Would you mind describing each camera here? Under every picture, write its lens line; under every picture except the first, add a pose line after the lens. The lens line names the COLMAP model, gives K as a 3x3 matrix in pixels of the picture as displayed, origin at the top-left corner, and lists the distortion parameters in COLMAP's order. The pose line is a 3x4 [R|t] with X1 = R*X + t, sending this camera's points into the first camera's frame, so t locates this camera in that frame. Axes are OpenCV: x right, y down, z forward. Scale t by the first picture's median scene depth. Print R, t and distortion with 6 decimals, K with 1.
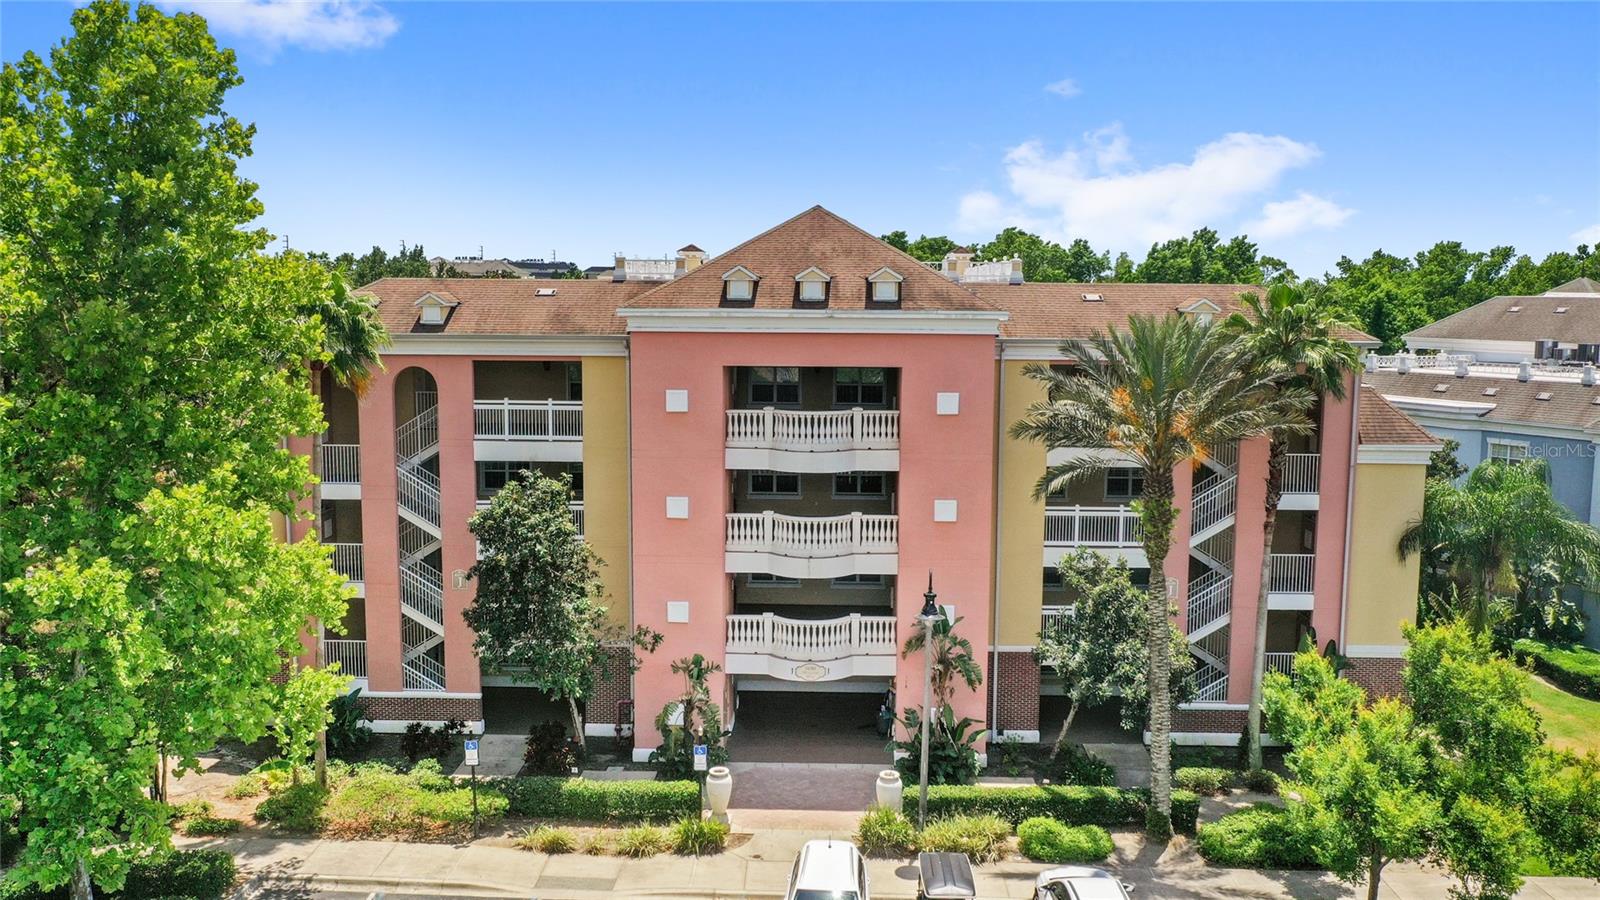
lens RADIAL K [[1216.8, 0, 787.8], [0, 1216.8, 448.4], [0, 0, 1]] dist [-0.013797, 0.002844]
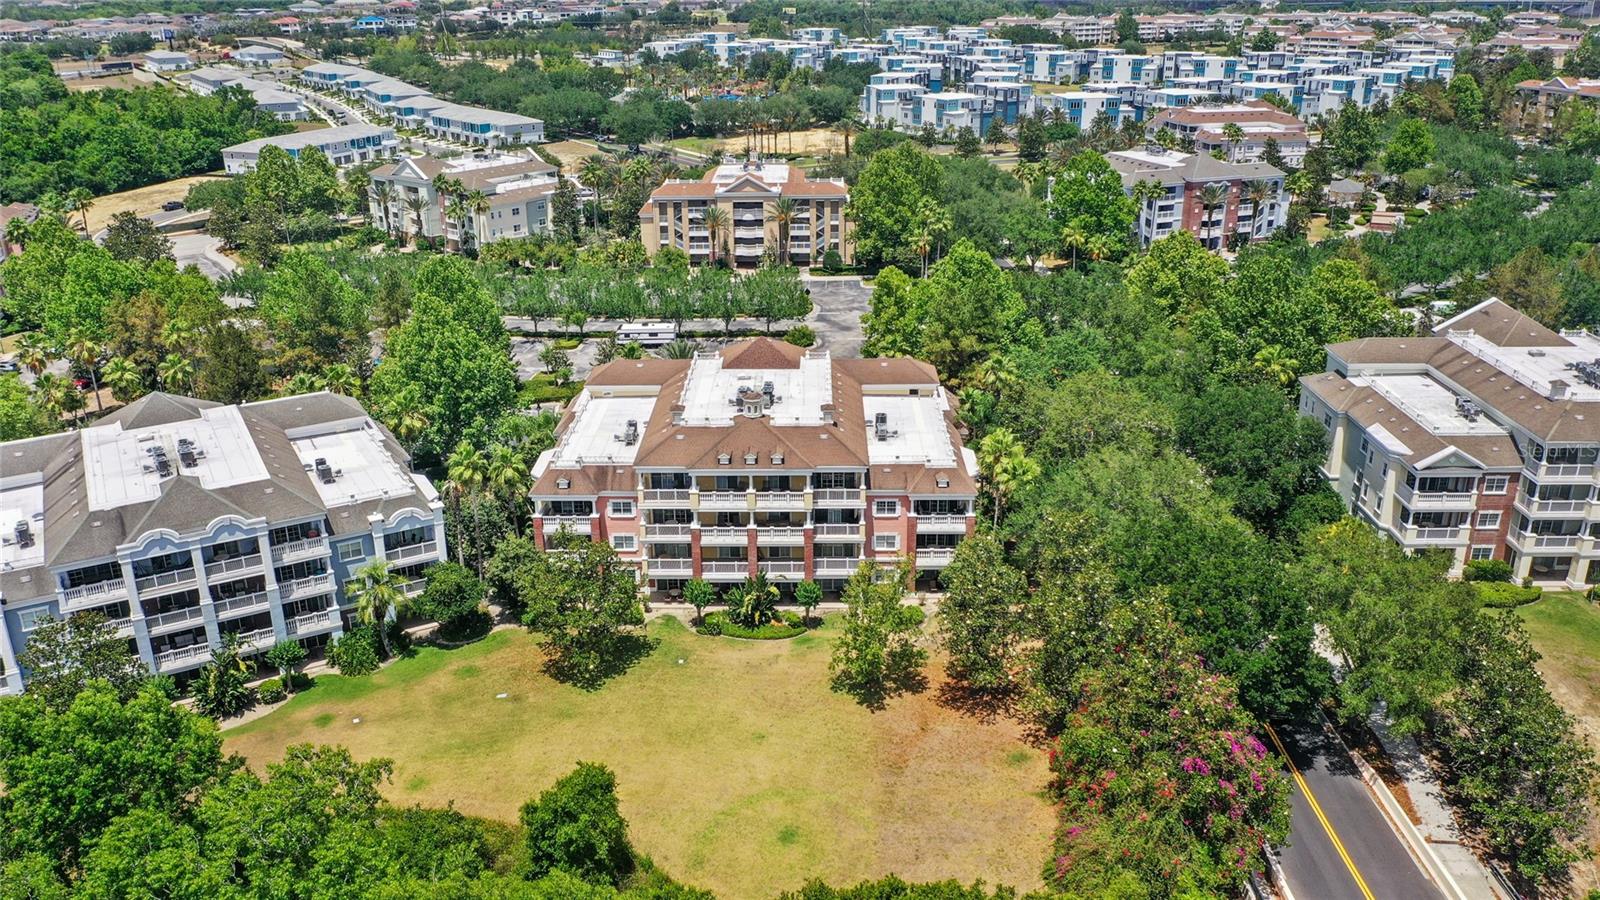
lens RADIAL K [[1216.8, 0, 802.9], [0, 1216.8, 446.7], [0, 0, 1]] dist [-0.013797, 0.002844]
pose [[0.999791, -0.020406, -0.001064, 0.258996], [0.019960, 0.964117, 0.264727, -0.457302], [-0.004376, -0.264693, 0.964323, -4.789453]]
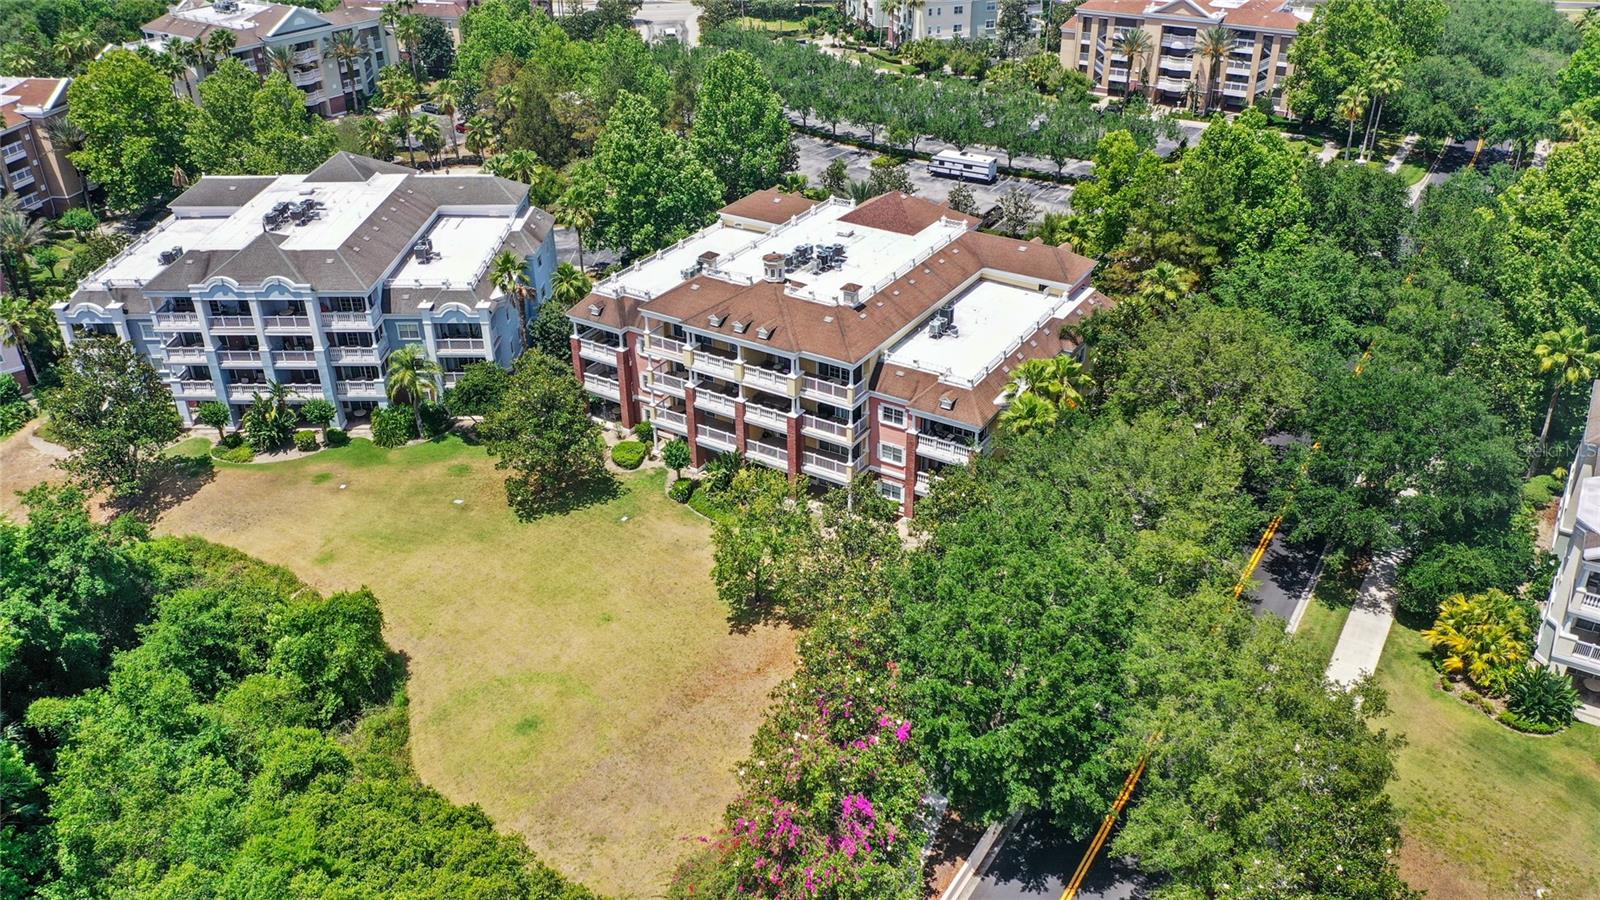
lens RADIAL K [[1216.8, 0, 800.6], [0, 1216.8, 453.2], [0, 0, 1]] dist [-0.013797, 0.002844]
pose [[0.864741, 0.240251, -0.441024, 1.252382], [-0.035804, 0.905409, 0.423027, -0.516671], [0.500940, -0.350018, 0.791547, -4.220347]]
